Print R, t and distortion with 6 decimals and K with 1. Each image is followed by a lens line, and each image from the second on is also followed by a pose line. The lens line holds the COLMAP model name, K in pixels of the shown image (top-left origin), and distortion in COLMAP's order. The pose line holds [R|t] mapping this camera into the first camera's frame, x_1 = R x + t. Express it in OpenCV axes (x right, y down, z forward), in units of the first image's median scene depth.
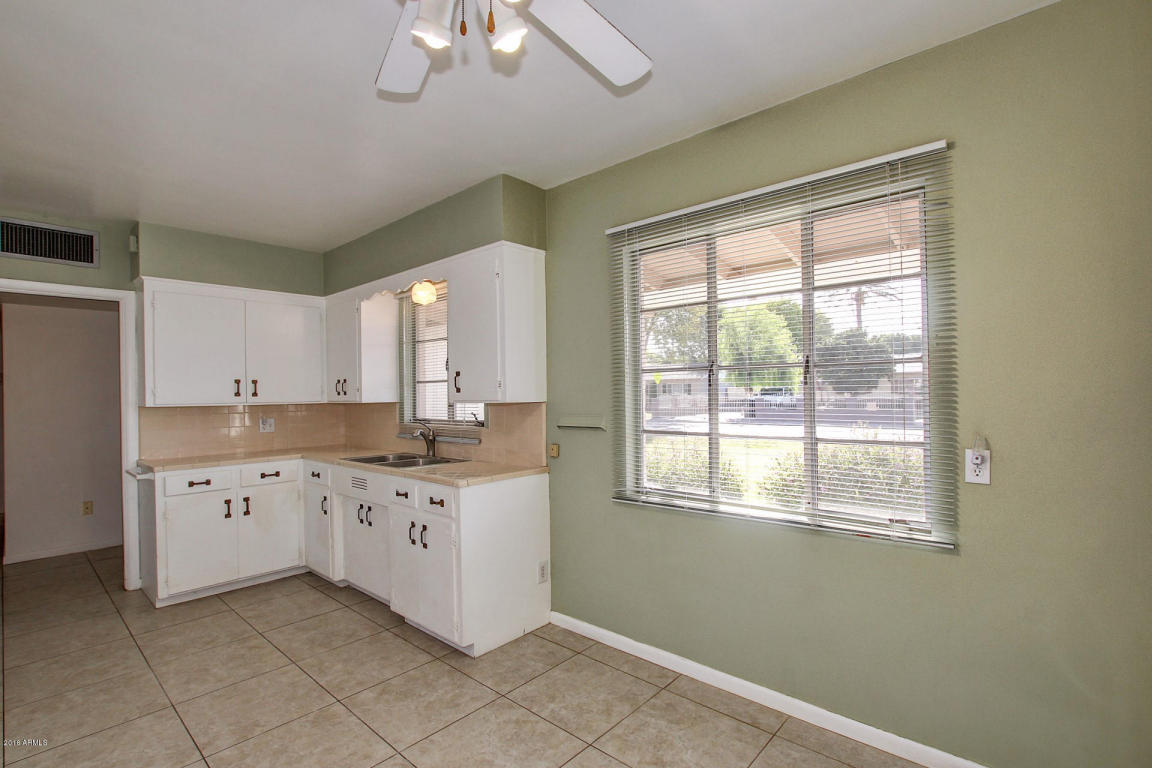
lens RADIAL K [[538.9, 0, 577.4], [0, 538.9, 391.6], [0, 0, 1]] dist [-0.017973, 0.000451]
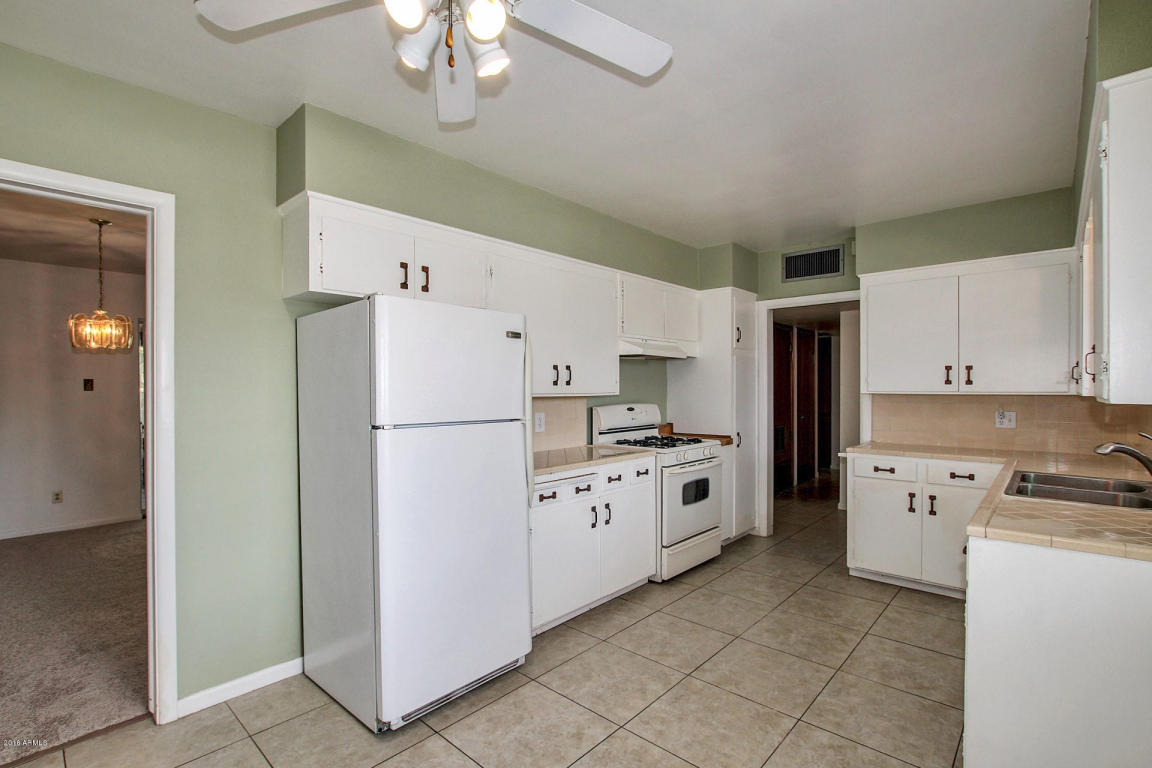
lens RADIAL K [[538.9, 0, 577.4], [0, 538.9, 391.6], [0, 0, 1]] dist [-0.017973, 0.000451]
pose [[-0.000271, 0.025059, -0.999686, 0.327799], [0.000114, 0.999686, 0.025059, -0.002049], [1.000000, -0.000107, -0.000274, 0.453810]]
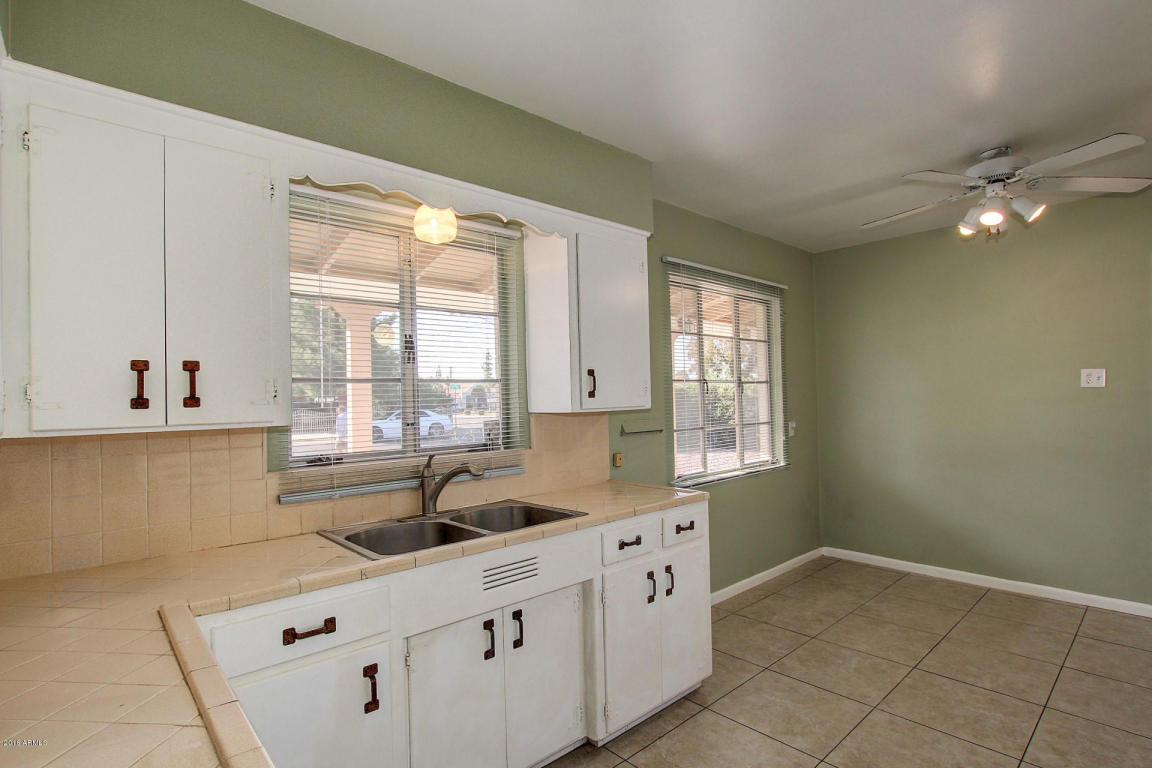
lens RADIAL K [[563.3, 0, 579.1], [0, 563.3, 388.7], [0, 0, 1]] dist [-0.019754, 0.000289]
pose [[0.102919, 0.029396, 0.994255, -1.054155], [0.023068, 0.999224, -0.031930, 0.014479], [-0.994422, 0.026222, 0.102161, 0.981561]]
